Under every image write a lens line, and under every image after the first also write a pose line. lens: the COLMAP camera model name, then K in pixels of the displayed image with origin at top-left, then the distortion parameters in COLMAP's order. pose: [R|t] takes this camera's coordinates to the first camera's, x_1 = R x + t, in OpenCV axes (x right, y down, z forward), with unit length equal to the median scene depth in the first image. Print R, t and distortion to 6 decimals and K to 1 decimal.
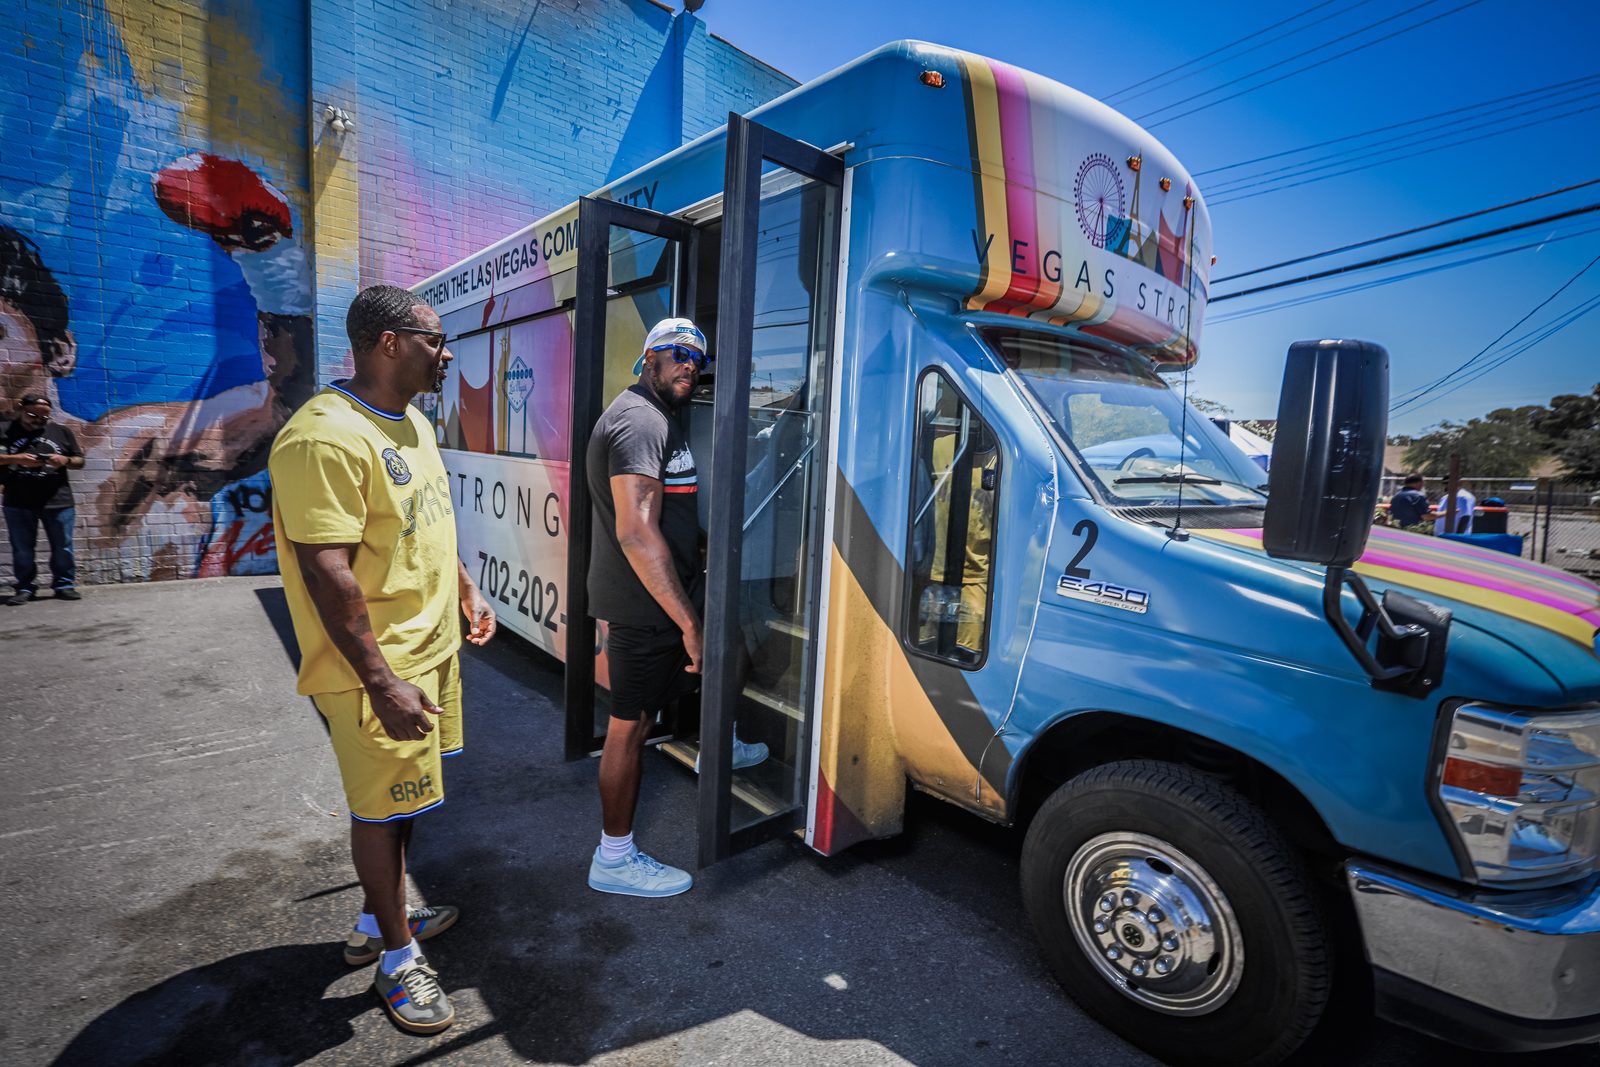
lens RADIAL K [[719.9, 0, 803.0], [0, 719.9, 528.0], [0, 0, 1]] dist [-0.038379, 0.009596]
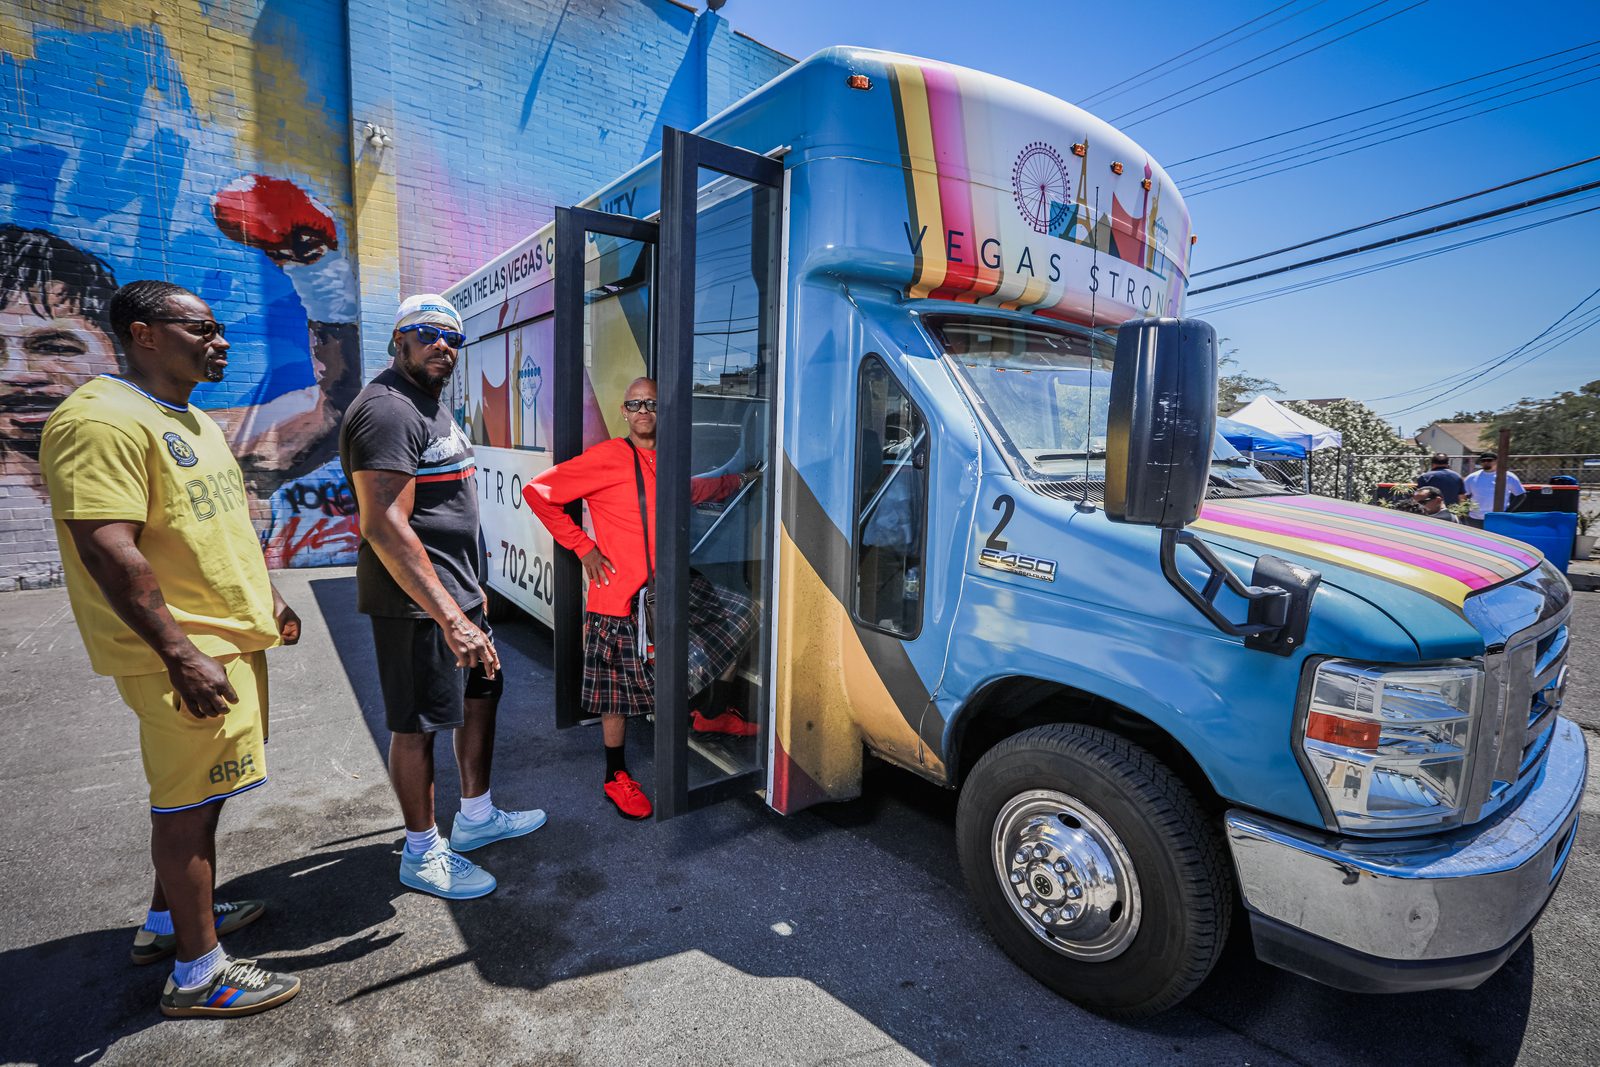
lens RADIAL K [[719.9, 0, 803.0], [0, 719.9, 528.0], [0, 0, 1]] dist [-0.038379, 0.009596]
pose [[0.997457, -0.013222, -0.070038, 0.068684], [0.014044, 0.999838, 0.011264, 0.008375], [0.069878, -0.012219, 0.997481, -0.030366]]
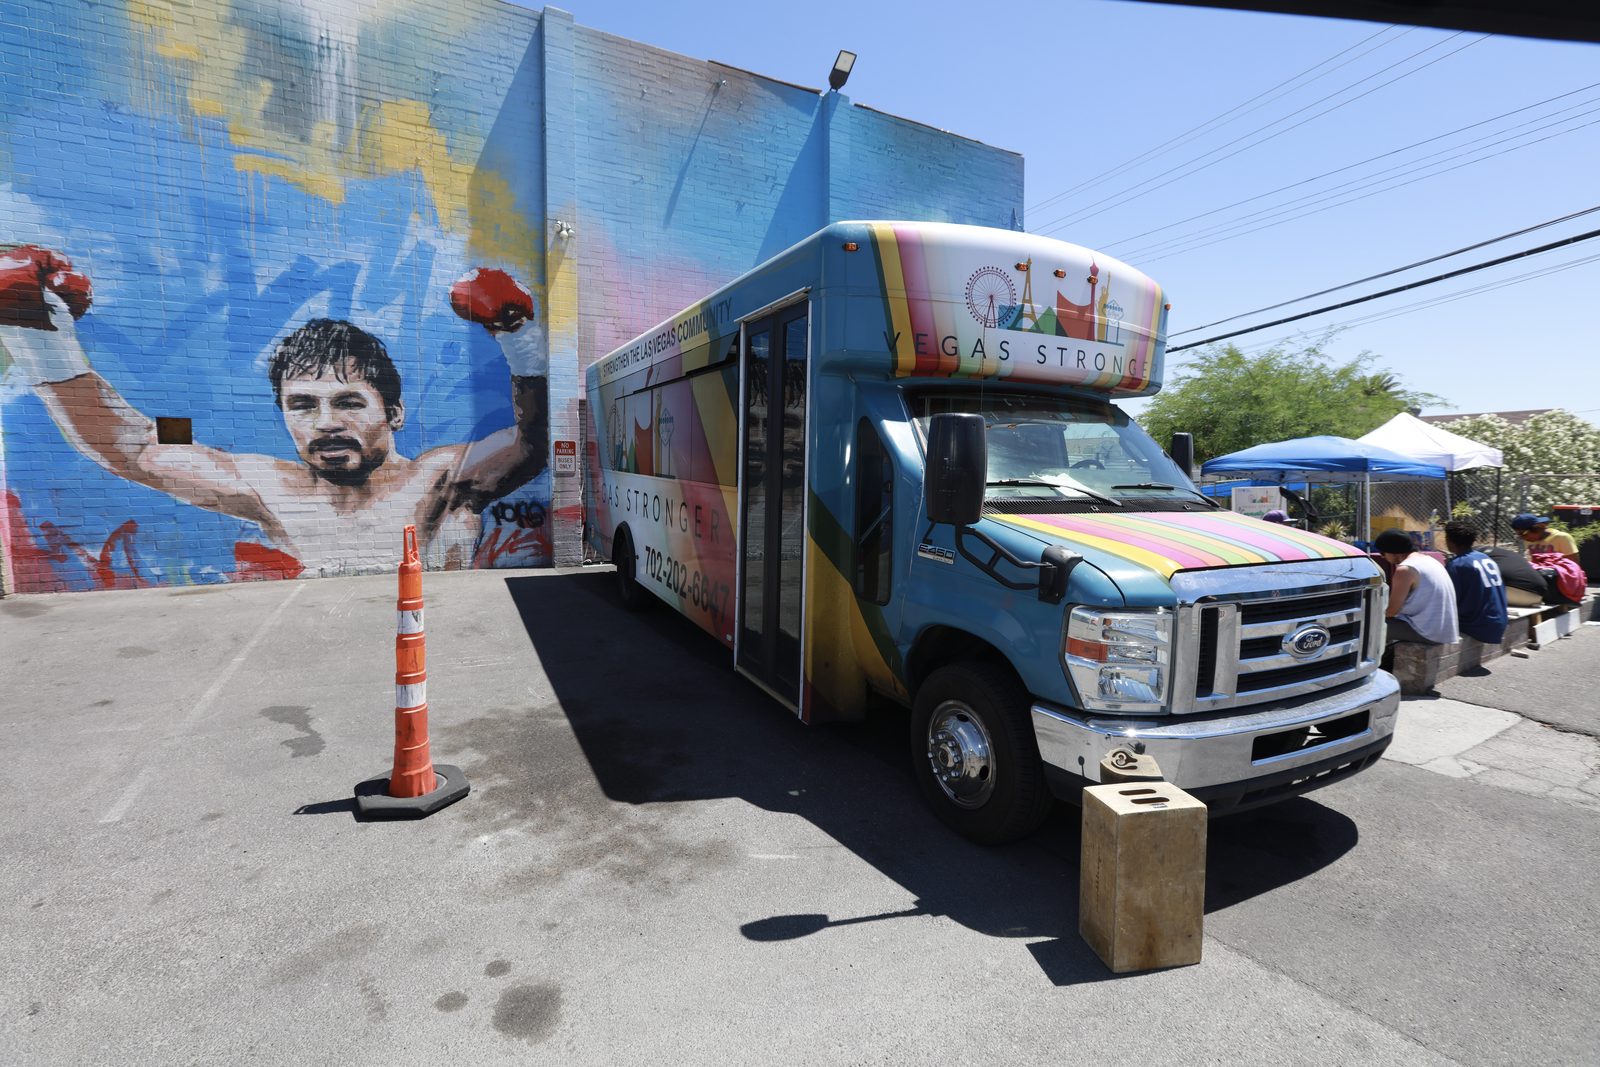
lens RADIAL K [[720.2, 0, 798.1], [0, 720.2, 525.2], [0, 0, 1]] dist [-0.058305, 0.023270]
pose [[0.961194, -0.006774, -0.275791, 0.218459], [0.000498, 0.999739, -0.022821, 0.024437], [0.275874, 0.021798, 0.960947, -0.264198]]
